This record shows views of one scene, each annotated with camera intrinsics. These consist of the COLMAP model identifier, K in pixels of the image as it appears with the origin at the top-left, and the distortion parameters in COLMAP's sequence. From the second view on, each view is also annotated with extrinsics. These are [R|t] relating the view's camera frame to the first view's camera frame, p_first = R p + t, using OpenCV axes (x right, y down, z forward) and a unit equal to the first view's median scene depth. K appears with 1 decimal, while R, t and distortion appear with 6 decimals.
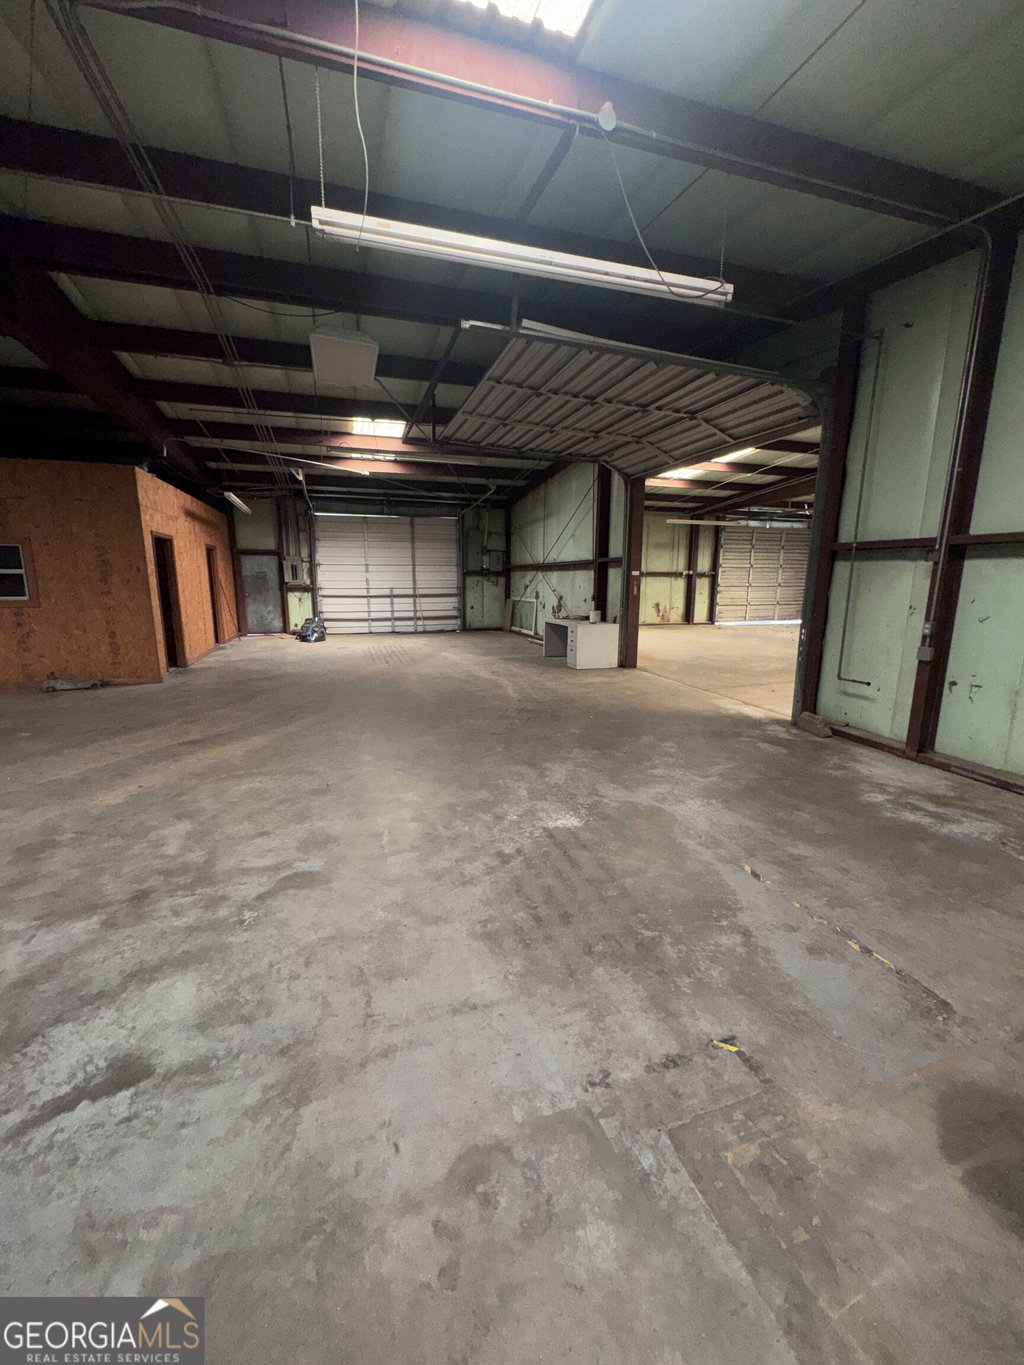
lens RADIAL K [[545.7, 0, 513.5], [0, 545.7, 681.7], [0, 0, 1]] dist [-0.001208, -0.000460]
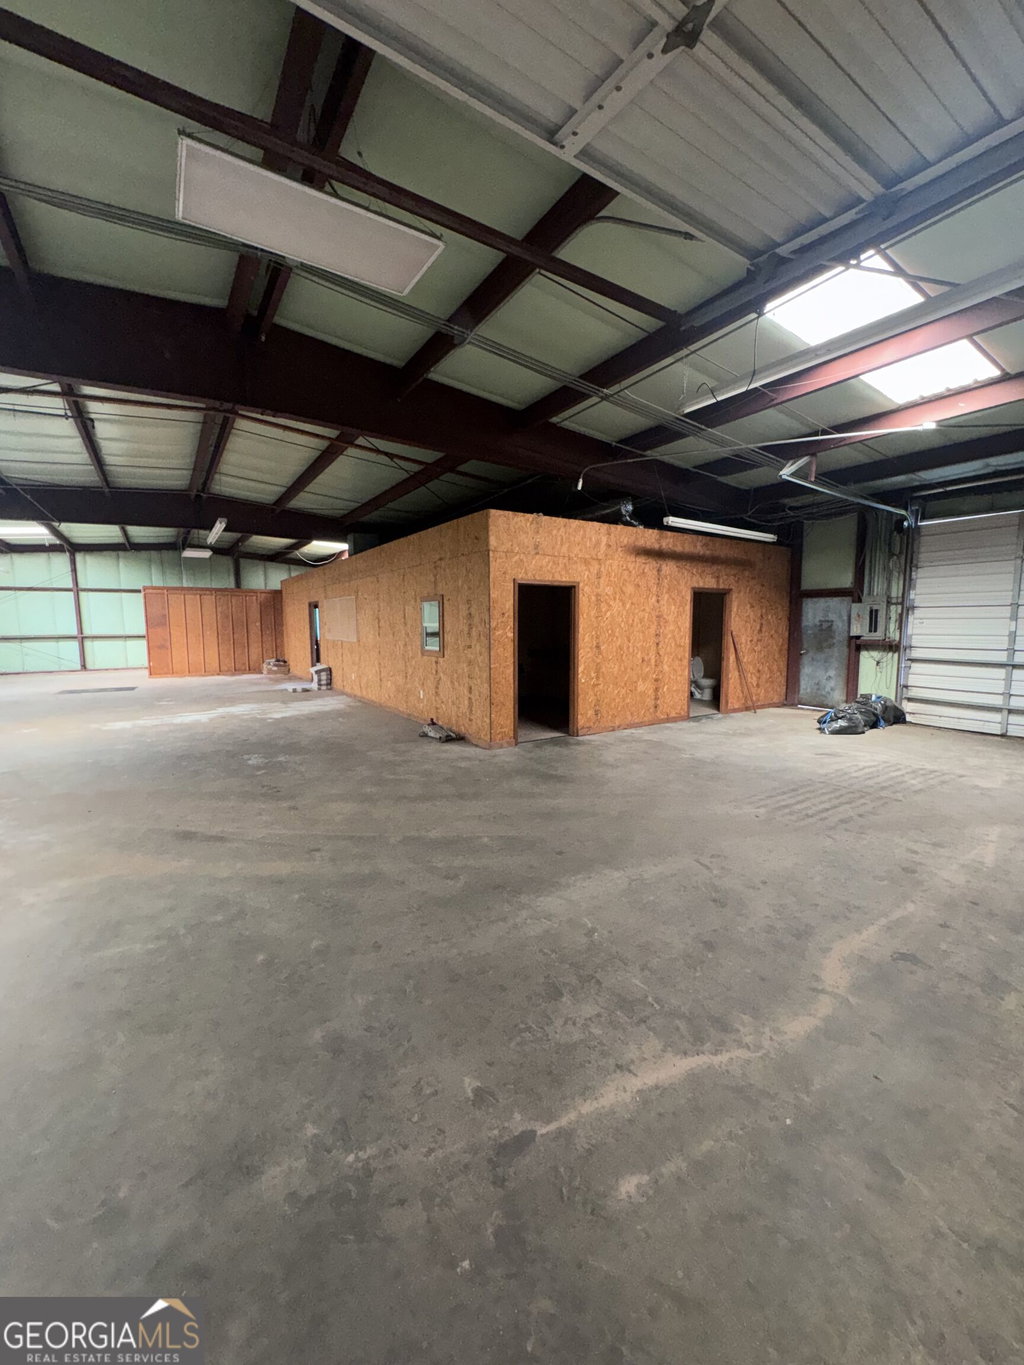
lens RADIAL K [[545.7, 0, 513.5], [0, 545.7, 681.7], [0, 0, 1]] dist [-0.001208, -0.000460]
pose [[0.266996, 0.098046, -0.958697, 0.109539], [-0.177446, 0.982803, 0.051092, -0.088199], [0.947220, 0.156476, 0.279803, 0.433205]]
